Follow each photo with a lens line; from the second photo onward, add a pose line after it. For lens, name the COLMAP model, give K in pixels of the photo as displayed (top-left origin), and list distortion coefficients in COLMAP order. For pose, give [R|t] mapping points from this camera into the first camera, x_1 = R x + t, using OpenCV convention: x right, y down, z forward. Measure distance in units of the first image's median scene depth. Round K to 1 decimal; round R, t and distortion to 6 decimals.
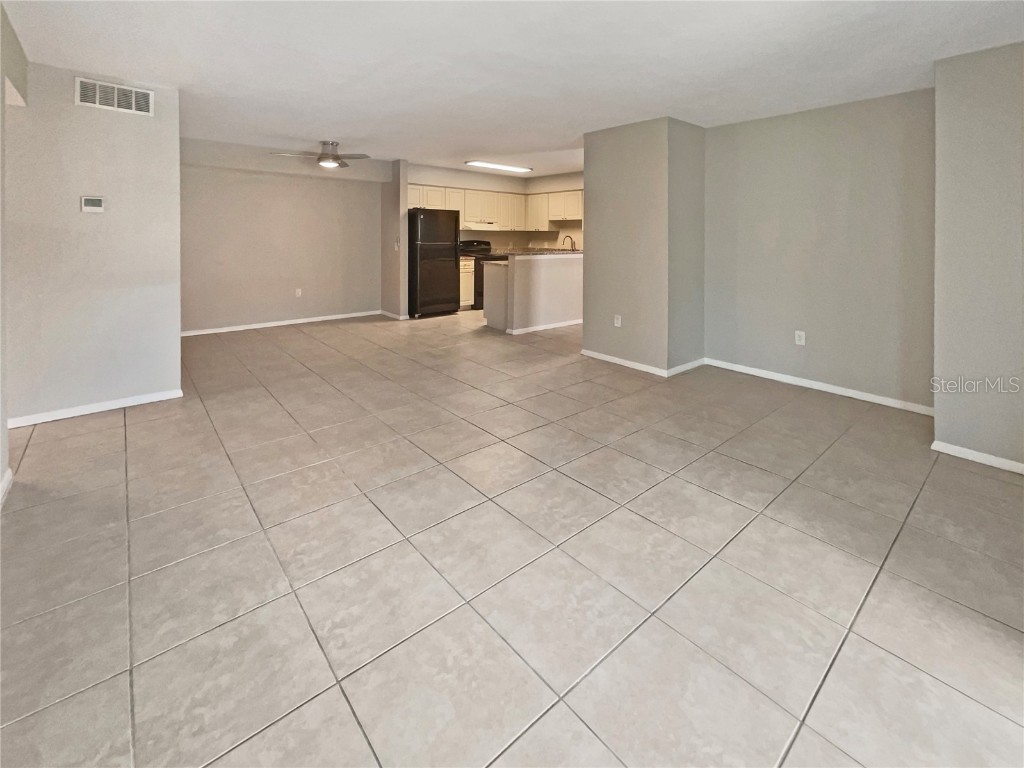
lens RADIAL K [[454.2, 0, 503.4], [0, 454.2, 251.0], [0, 0, 1]] dist [0.000795, -0.001774]
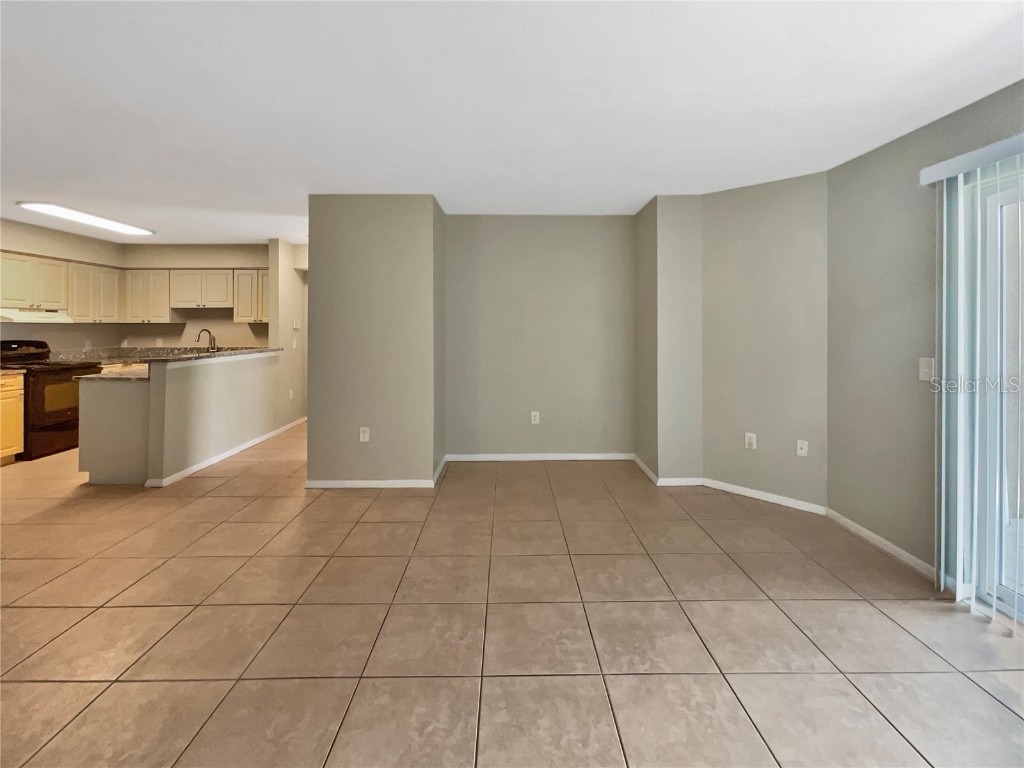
lens RADIAL K [[454.2, 0, 518.6], [0, 454.2, 327.0], [0, 0, 1]] dist [0.000795, -0.001774]
pose [[0.636345, -0.016356, 0.771232, -0.110762], [0.038846, 0.999186, -0.010861, -0.010118], [-0.770426, 0.036871, 0.636462, 0.152276]]
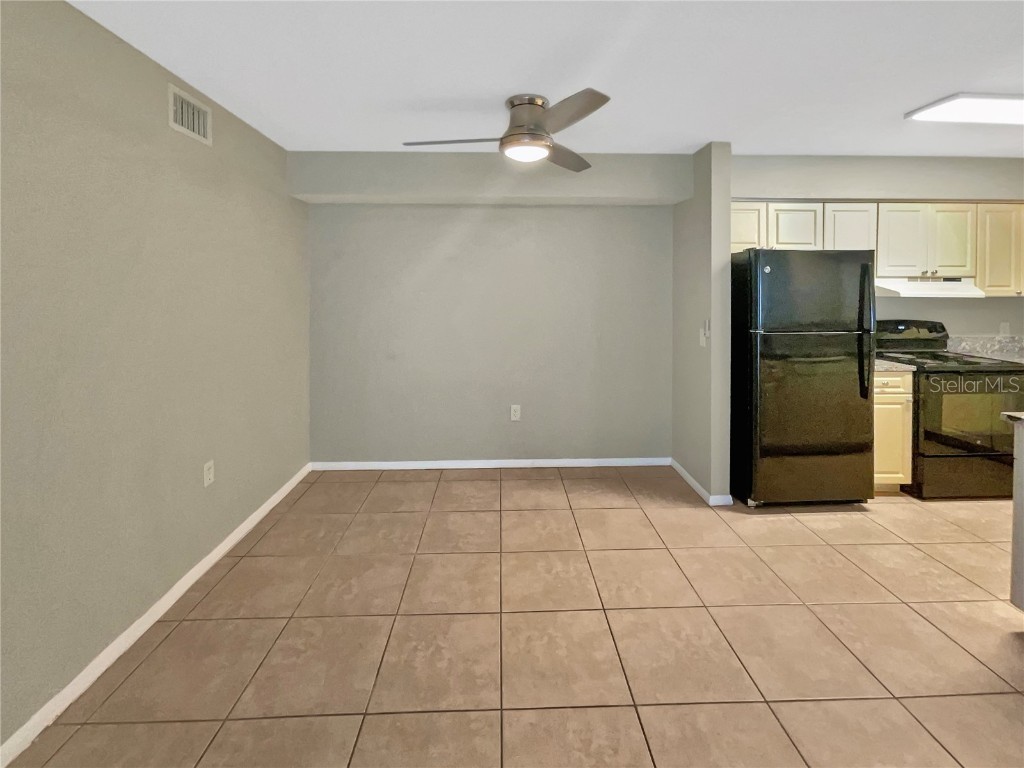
lens RADIAL K [[441.4, 0, 535.9], [0, 441.4, 299.2], [0, 0, 1]] dist [0.011983, -0.000033]
pose [[0.796258, -0.004760, -0.604939, -0.093776], [-0.012690, 0.999618, -0.024568, -0.031874], [0.604824, 0.027239, 0.795893, 0.503244]]
